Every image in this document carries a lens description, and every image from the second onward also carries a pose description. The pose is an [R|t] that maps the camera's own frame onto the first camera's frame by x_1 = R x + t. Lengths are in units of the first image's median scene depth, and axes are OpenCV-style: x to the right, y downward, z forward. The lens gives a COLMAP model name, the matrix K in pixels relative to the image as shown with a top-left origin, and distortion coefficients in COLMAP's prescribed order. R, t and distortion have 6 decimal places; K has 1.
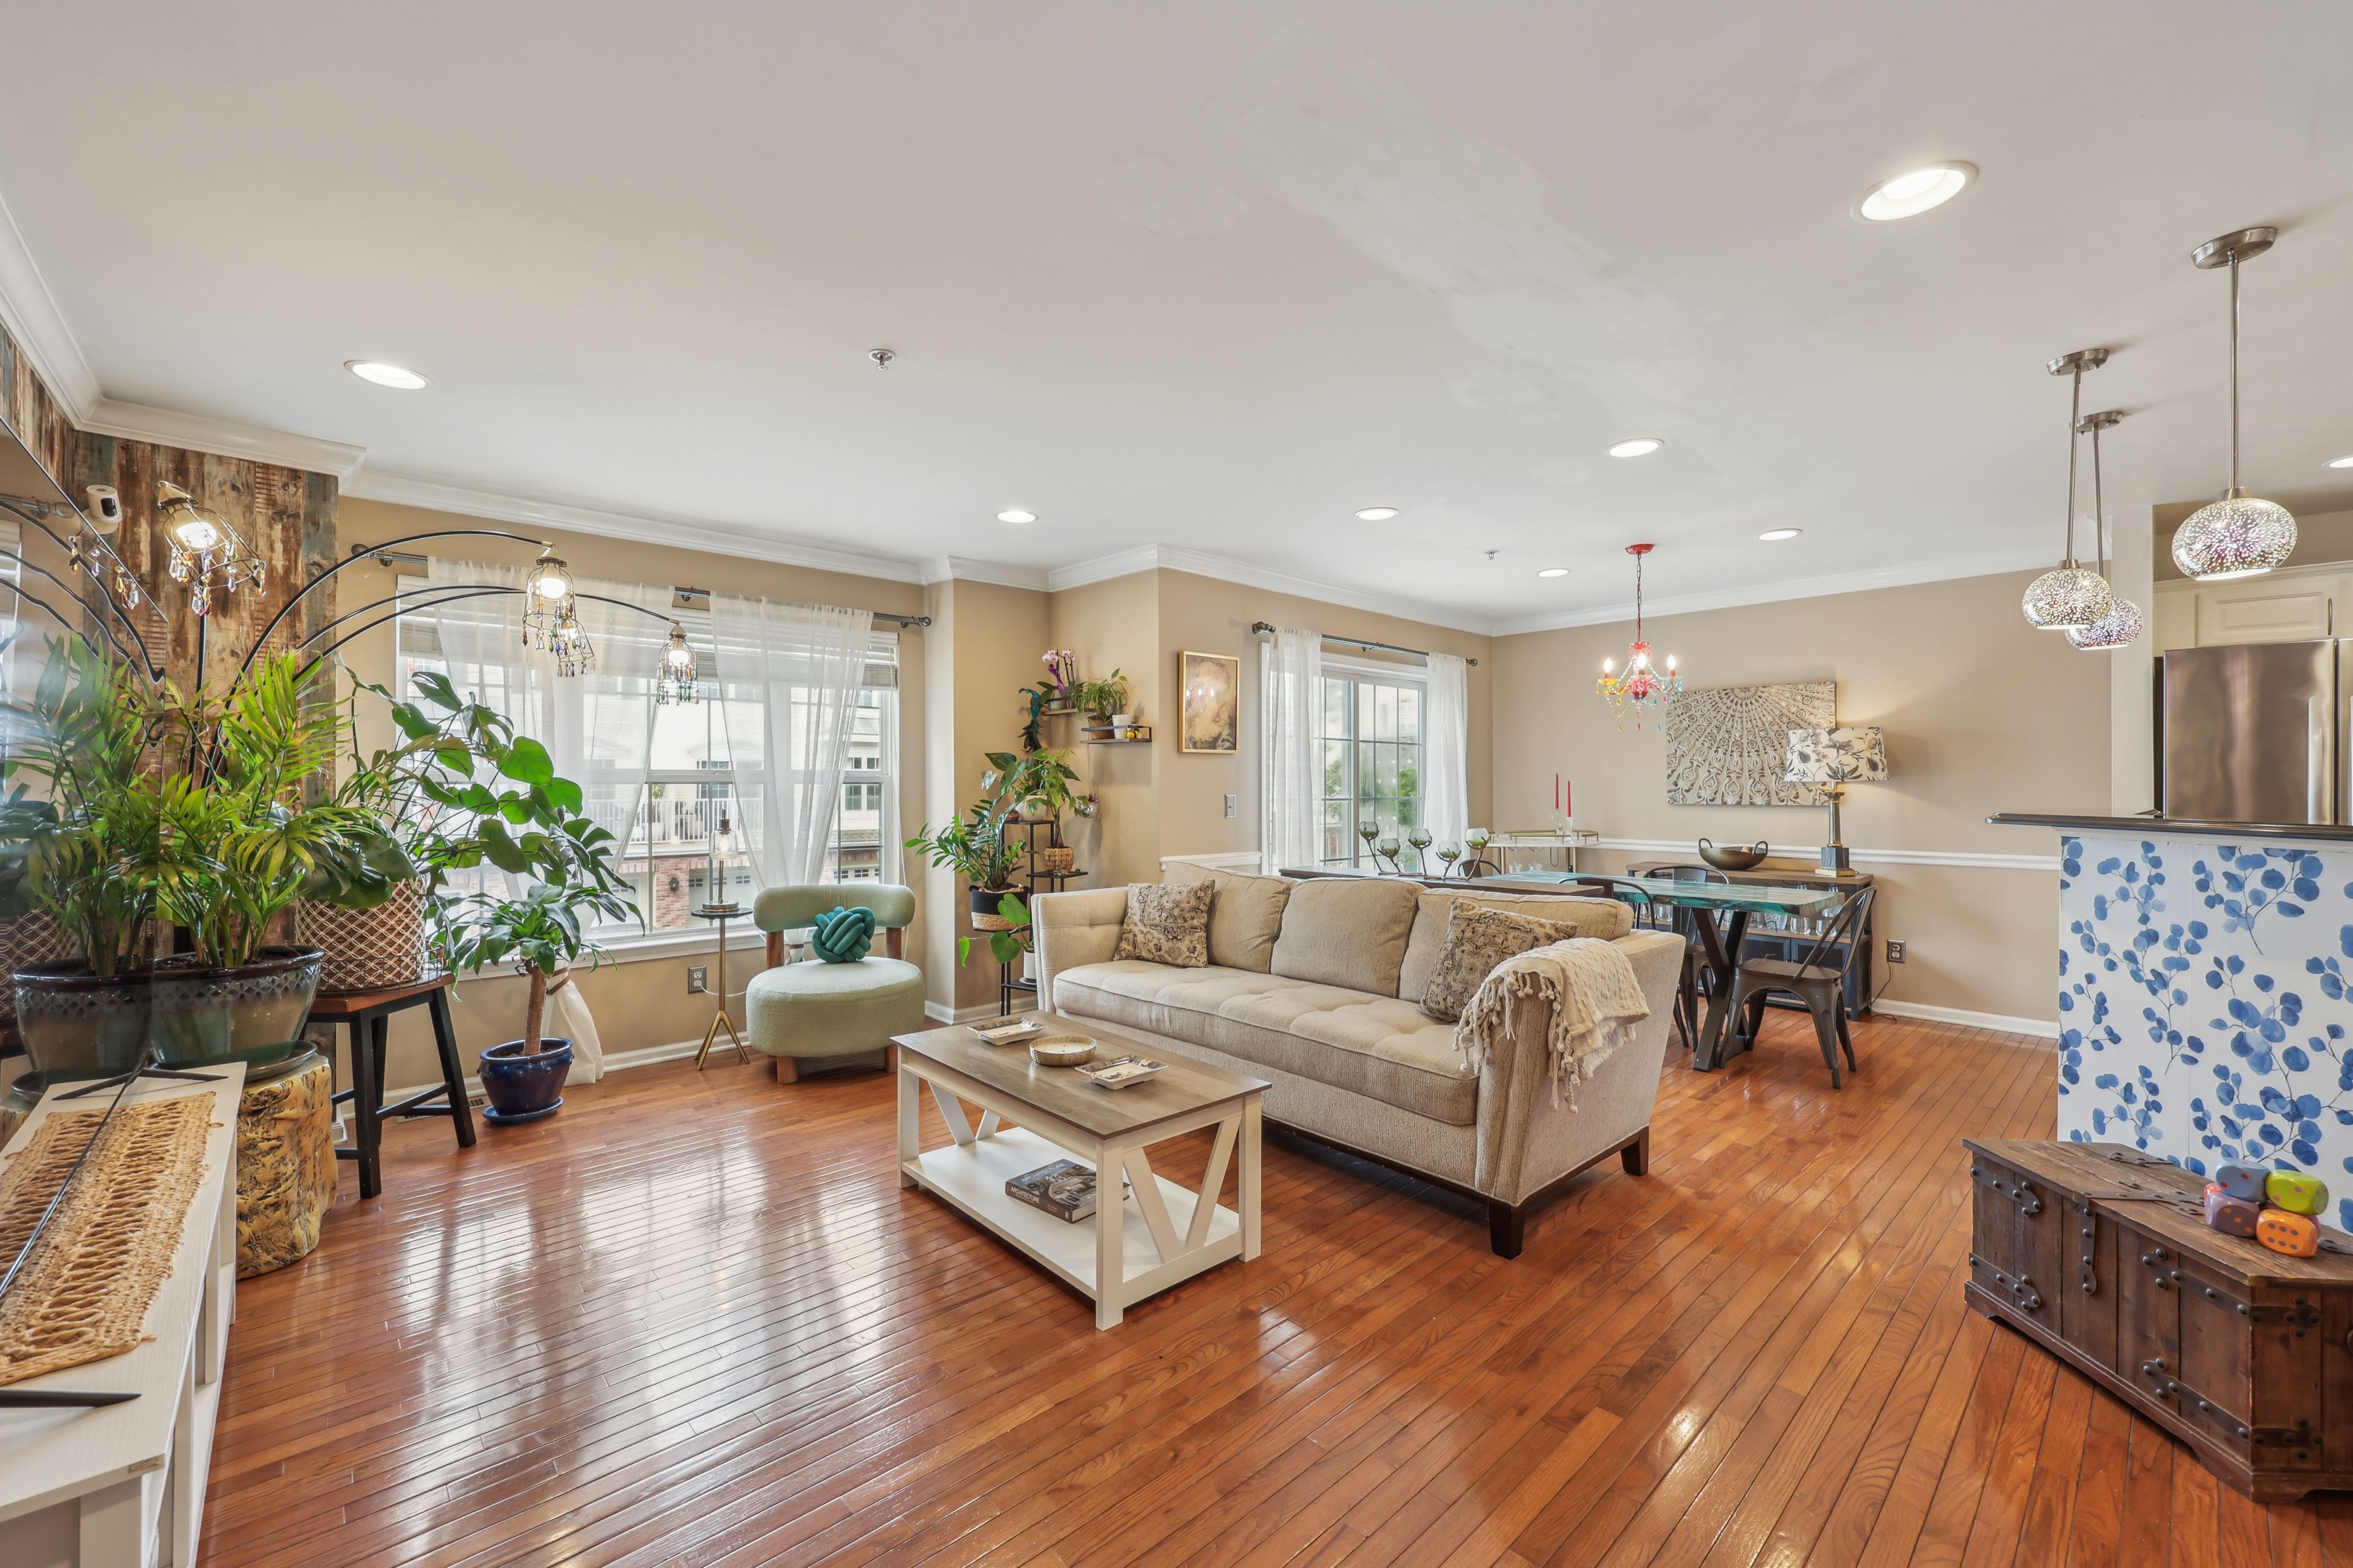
lens RADIAL K [[947.6, 0, 1176.2], [0, 947.6, 778.1], [0, 0, 1]] dist [0.003712, 0.000298]
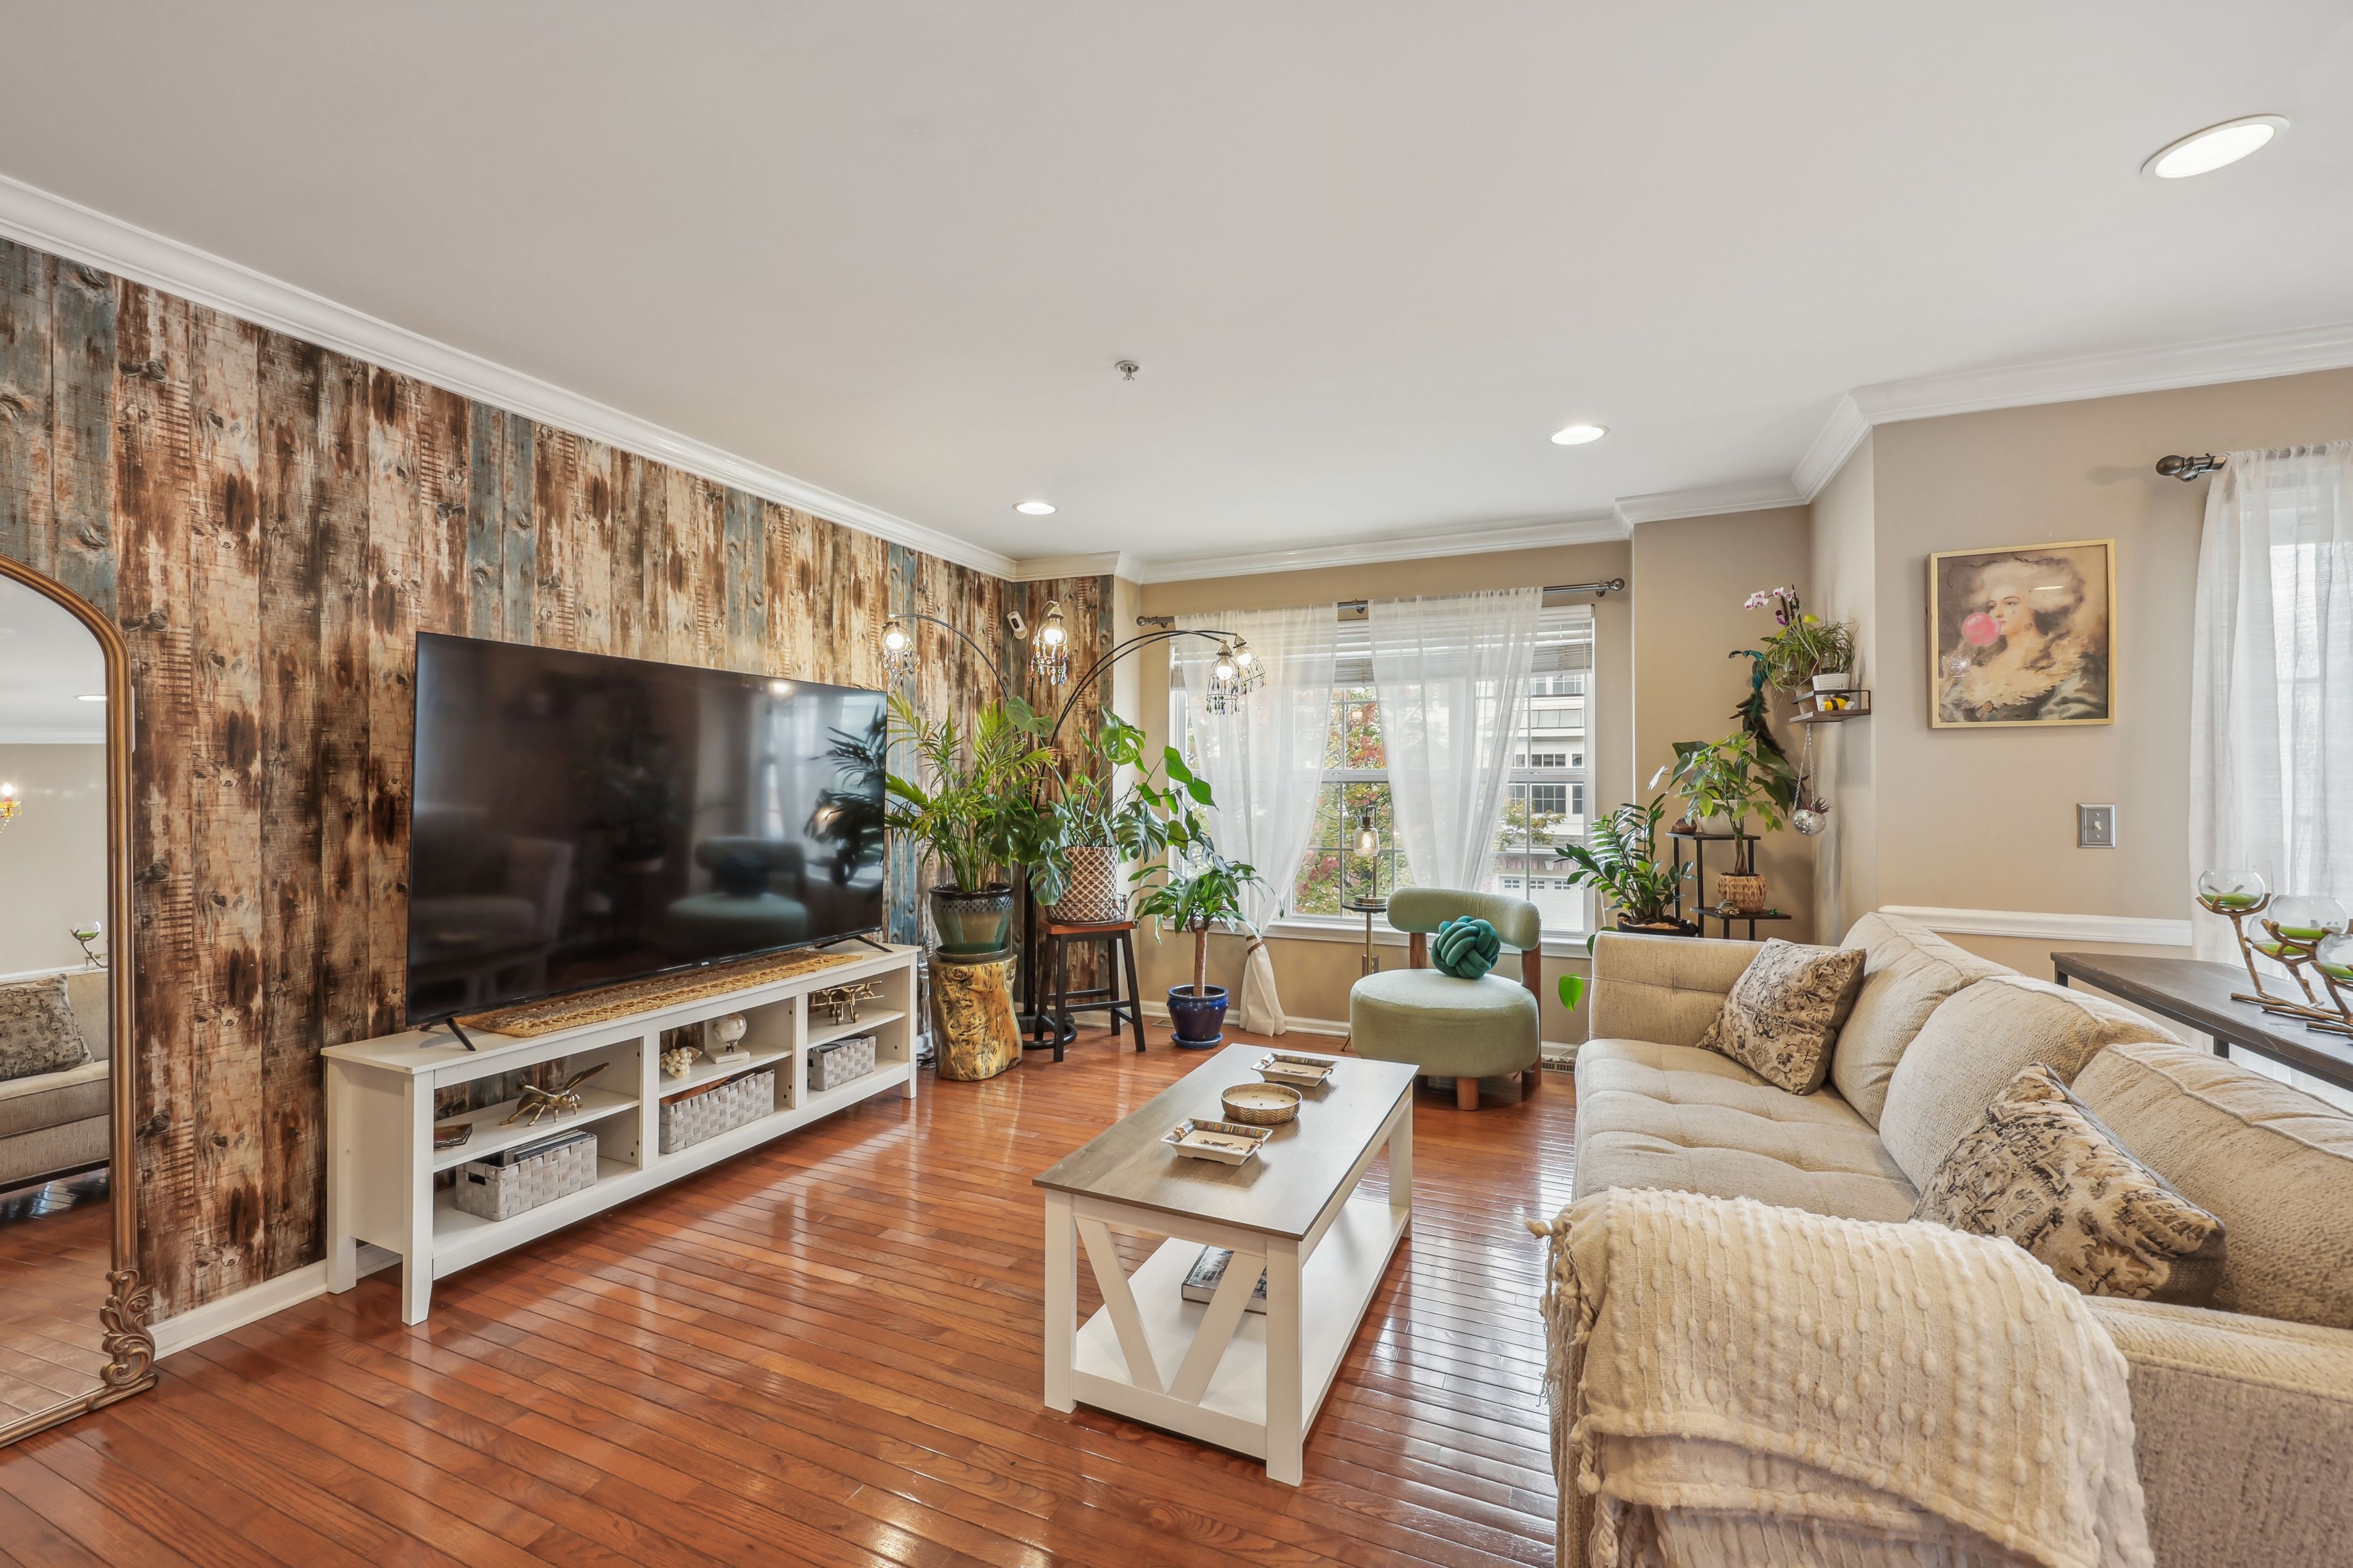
lens RADIAL K [[959.4, 0, 1183.3], [0, 959.4, 771.0], [0, 0, 1]] dist [0.003843, 0.000583]
pose [[0.396918, -0.014649, -0.917737, 0.342026], [0.001397, 0.999881, -0.015356, 0.007249], [0.917853, 0.004813, 0.396892, 0.333516]]
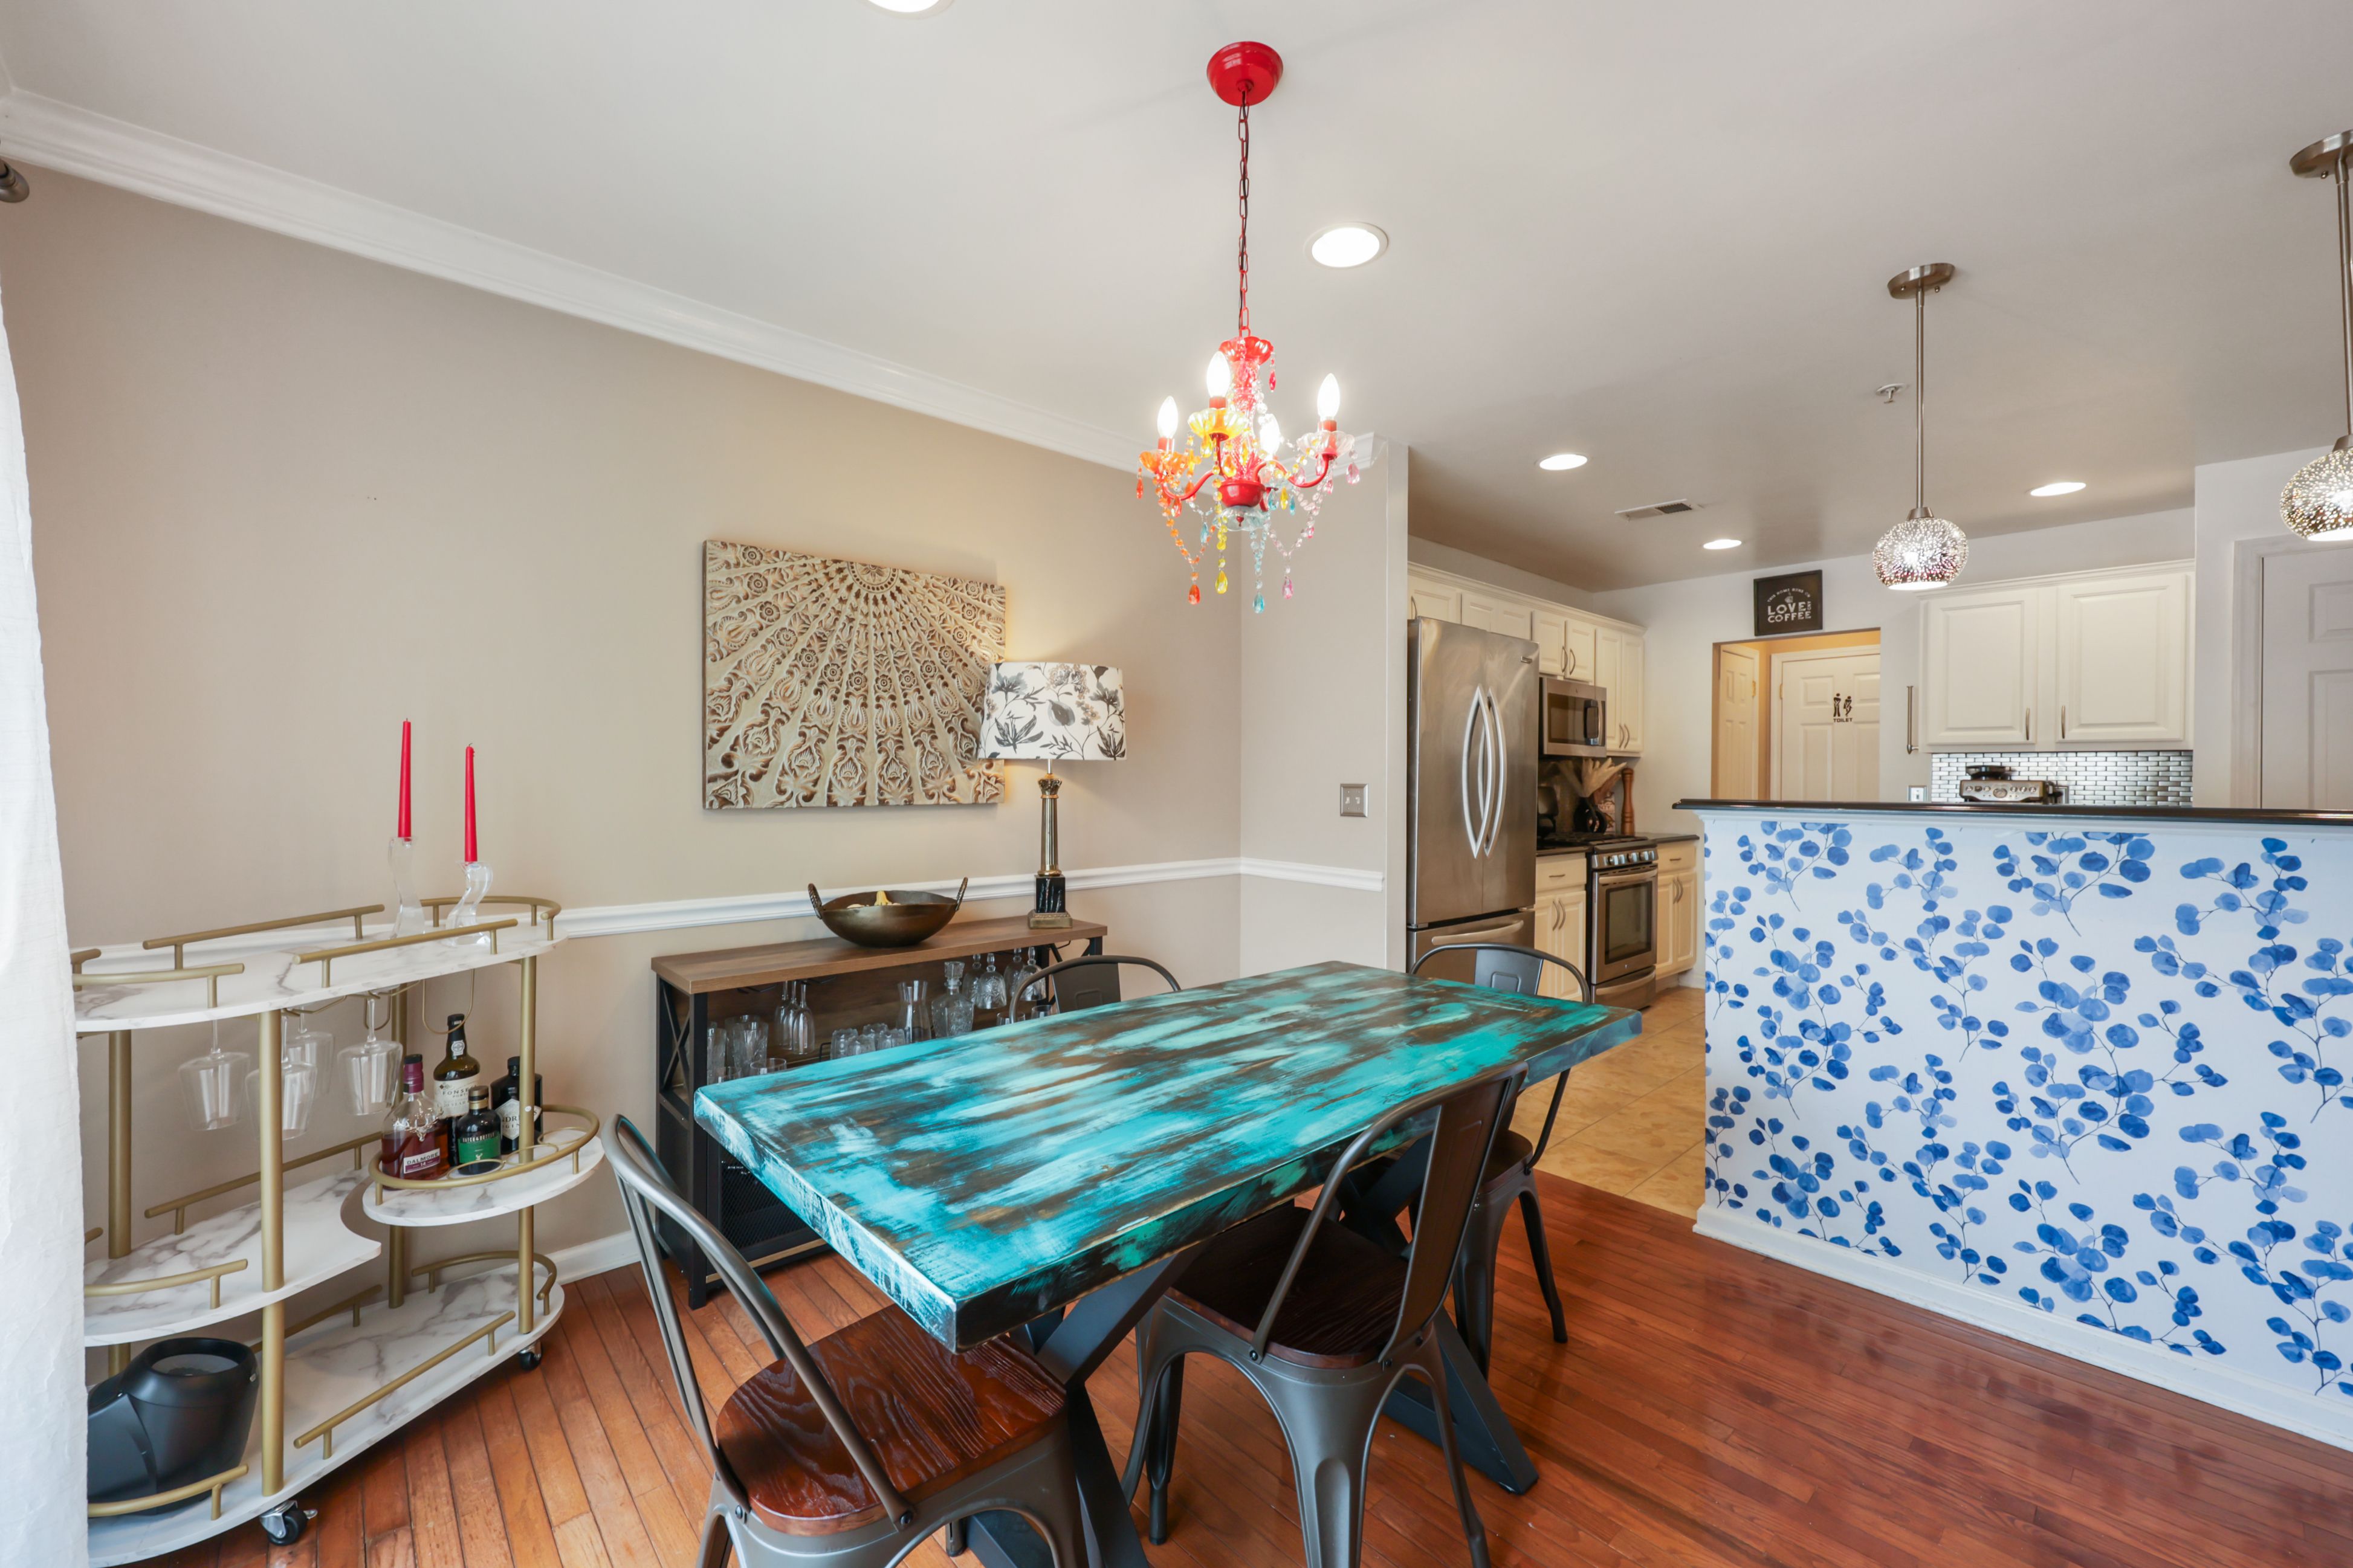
lens RADIAL K [[947.6, 0, 1167.3], [0, 947.6, 780.5], [0, 0, 1]] dist [0.003712, 0.000298]
pose [[0.005358, -0.006395, 0.999965, 0.126756], [-0.012968, 0.999895, 0.006464, 0.011143], [-0.999902, -0.013002, 0.005274, 0.940444]]
